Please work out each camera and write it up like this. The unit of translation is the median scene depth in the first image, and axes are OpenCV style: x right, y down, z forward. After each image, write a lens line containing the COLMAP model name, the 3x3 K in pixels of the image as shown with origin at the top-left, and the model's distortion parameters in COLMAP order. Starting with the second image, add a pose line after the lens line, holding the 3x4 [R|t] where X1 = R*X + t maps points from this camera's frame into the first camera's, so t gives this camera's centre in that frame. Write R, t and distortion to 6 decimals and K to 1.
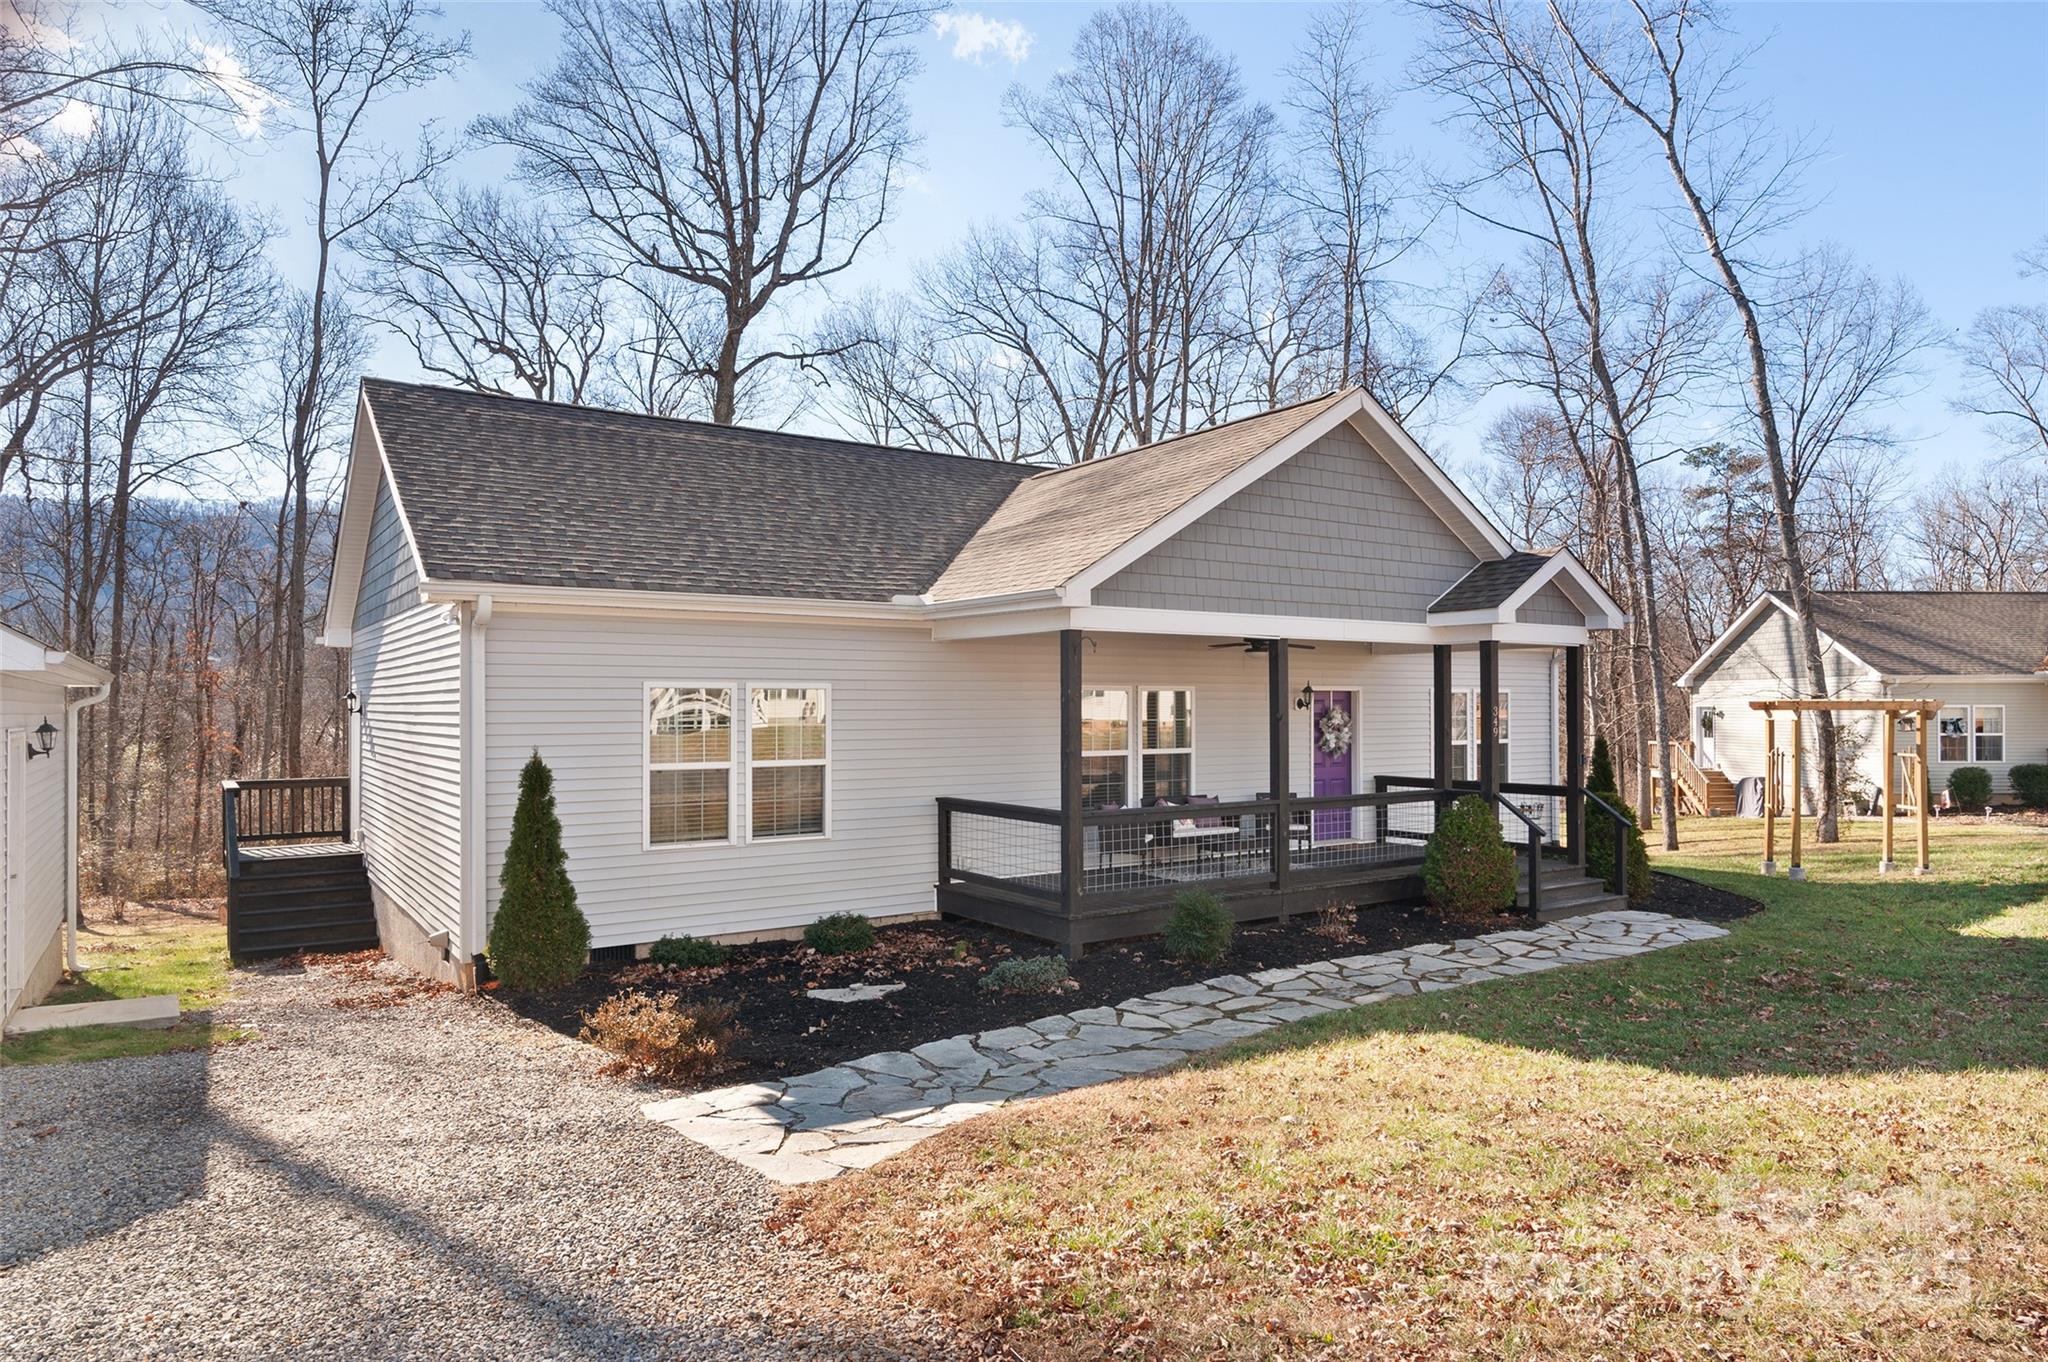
lens RADIAL K [[1216.7, 0, 1028.6], [0, 1216.7, 703.4], [0, 0, 1]] dist [-0.001133, 0.000487]
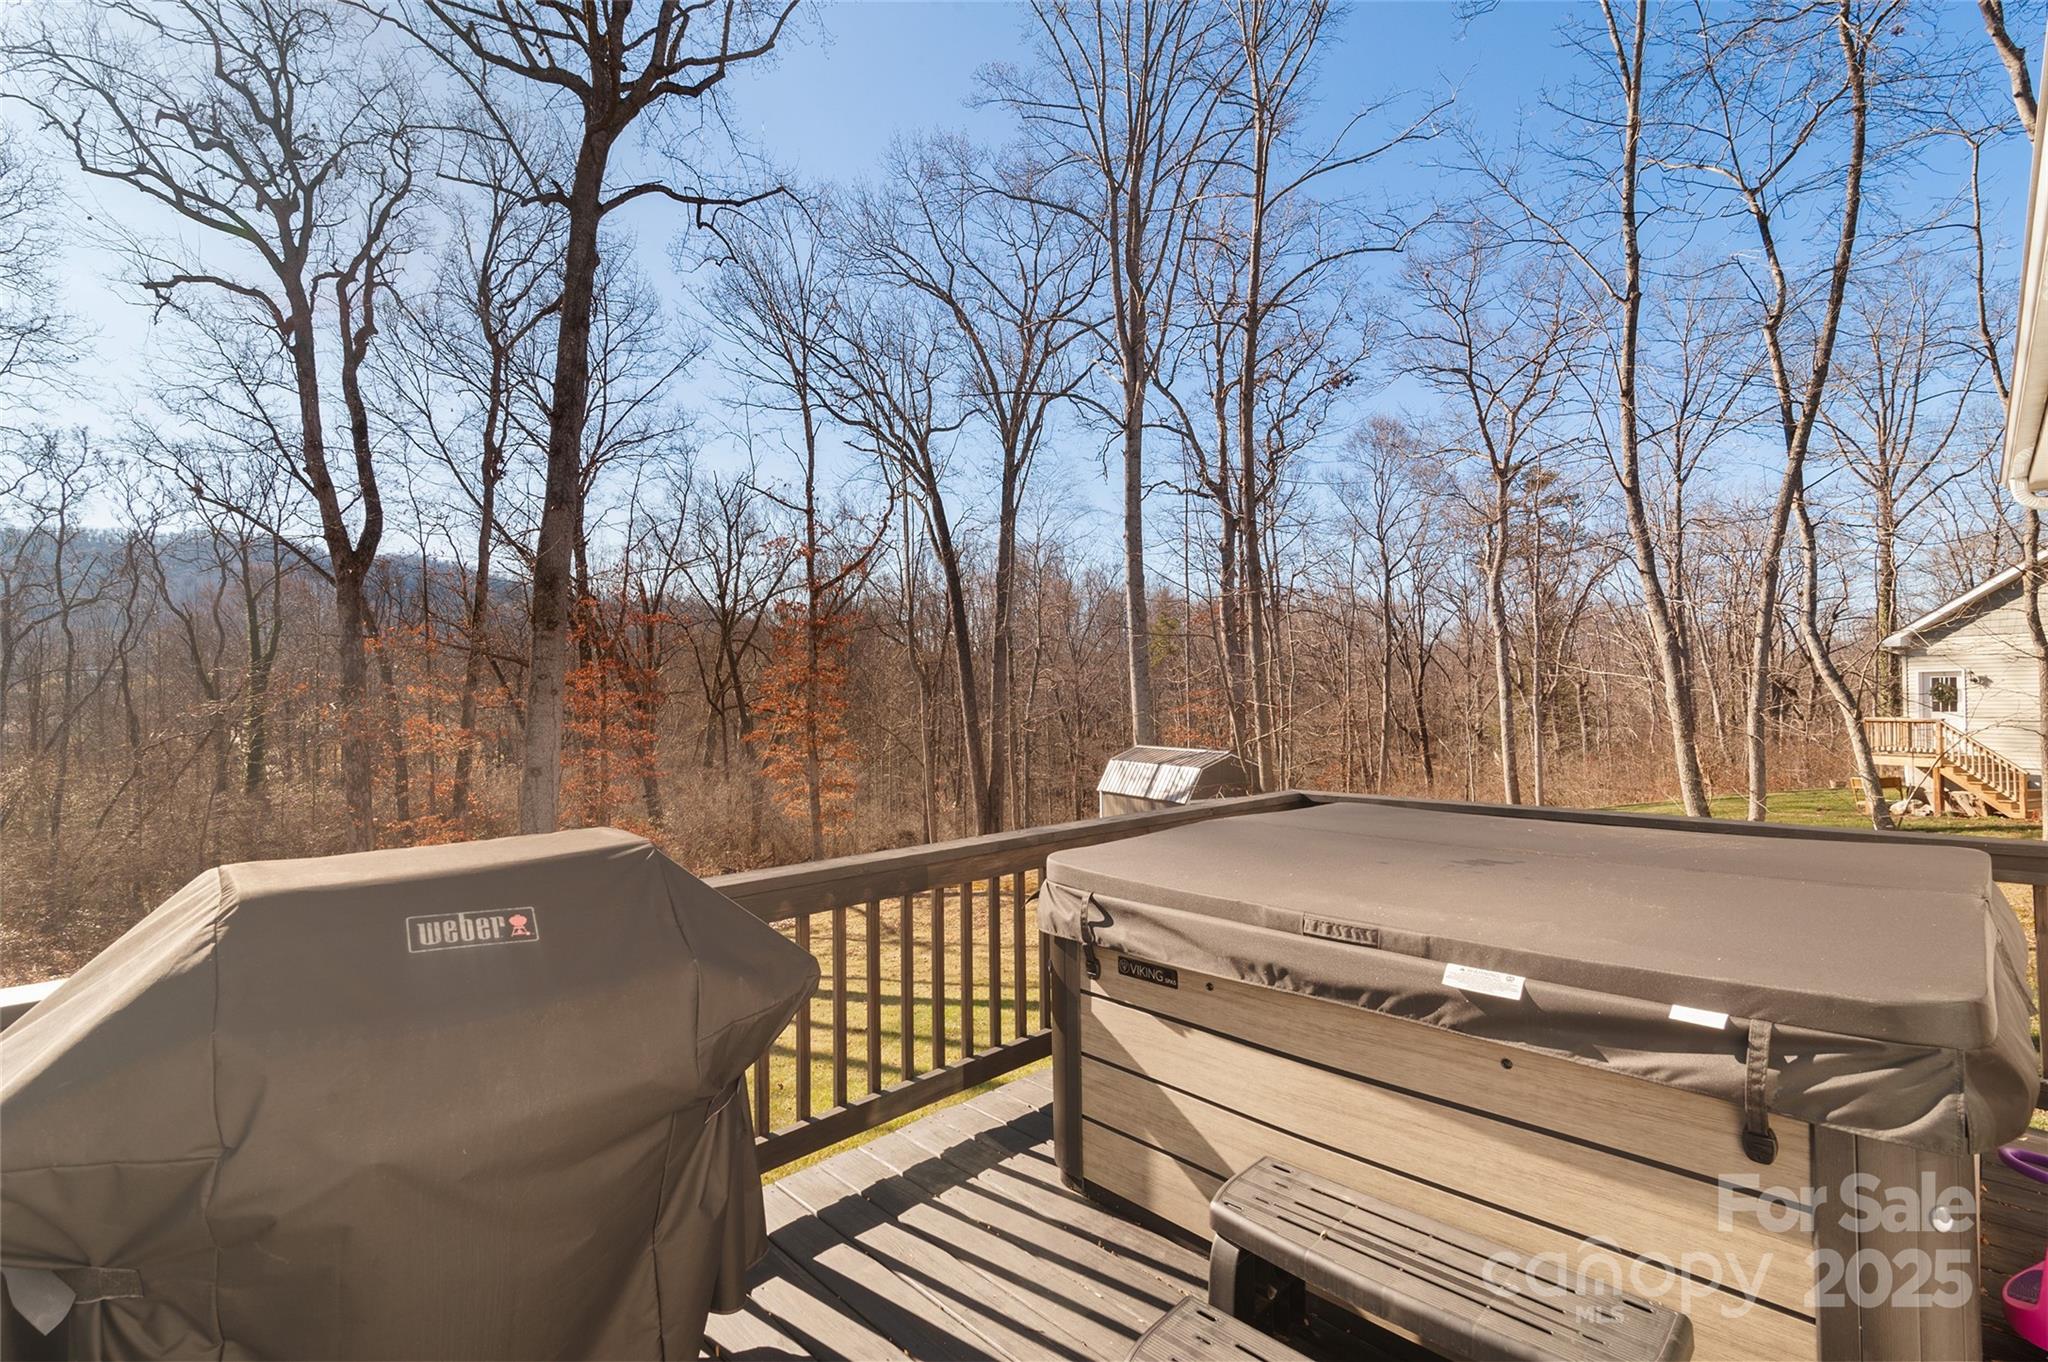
lens RADIAL K [[916.3, 0, 1024.7], [0, 916.3, 695.1], [0, 0, 1]] dist [0.014596, -0.000261]
pose [[0.985201, -0.009610, 0.171133, -0.092910], [0.010281, 0.999943, -0.003040, 0.011298], [-0.171094, 0.004754, 0.985243, 0.432849]]
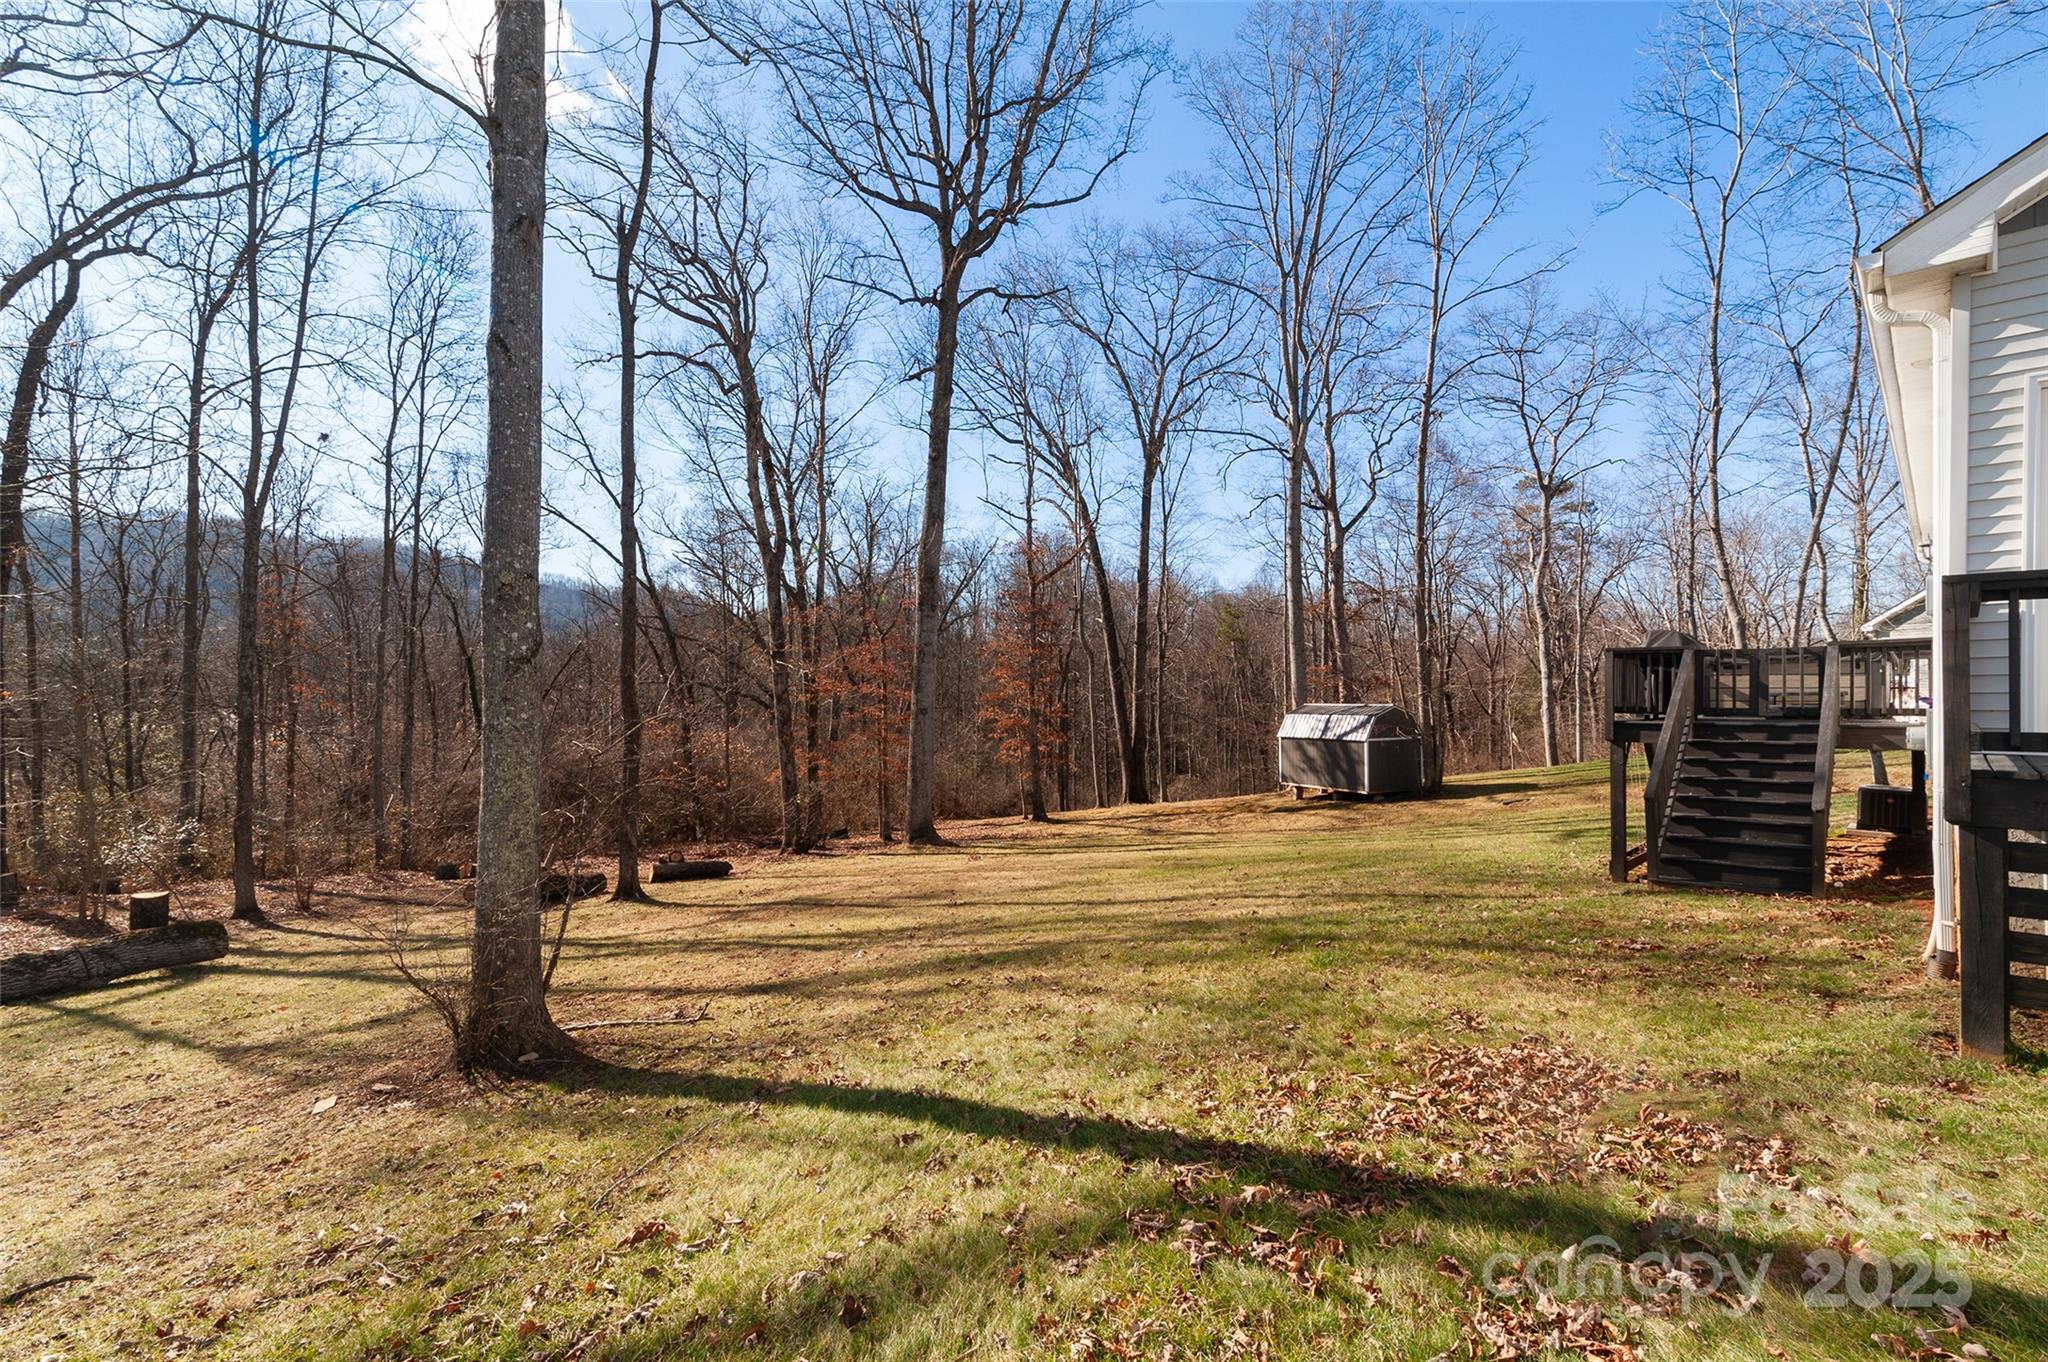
lens RADIAL K [[927.3, 0, 1025.8], [0, 927.3, 701.8], [0, 0, 1]] dist [0.014682, -0.000495]
pose [[0.980867, -0.005418, 0.194601, -0.325304], [0.003073, 0.999919, 0.012351, 0.032522], [-0.194653, -0.011516, 0.980805, 0.259914]]
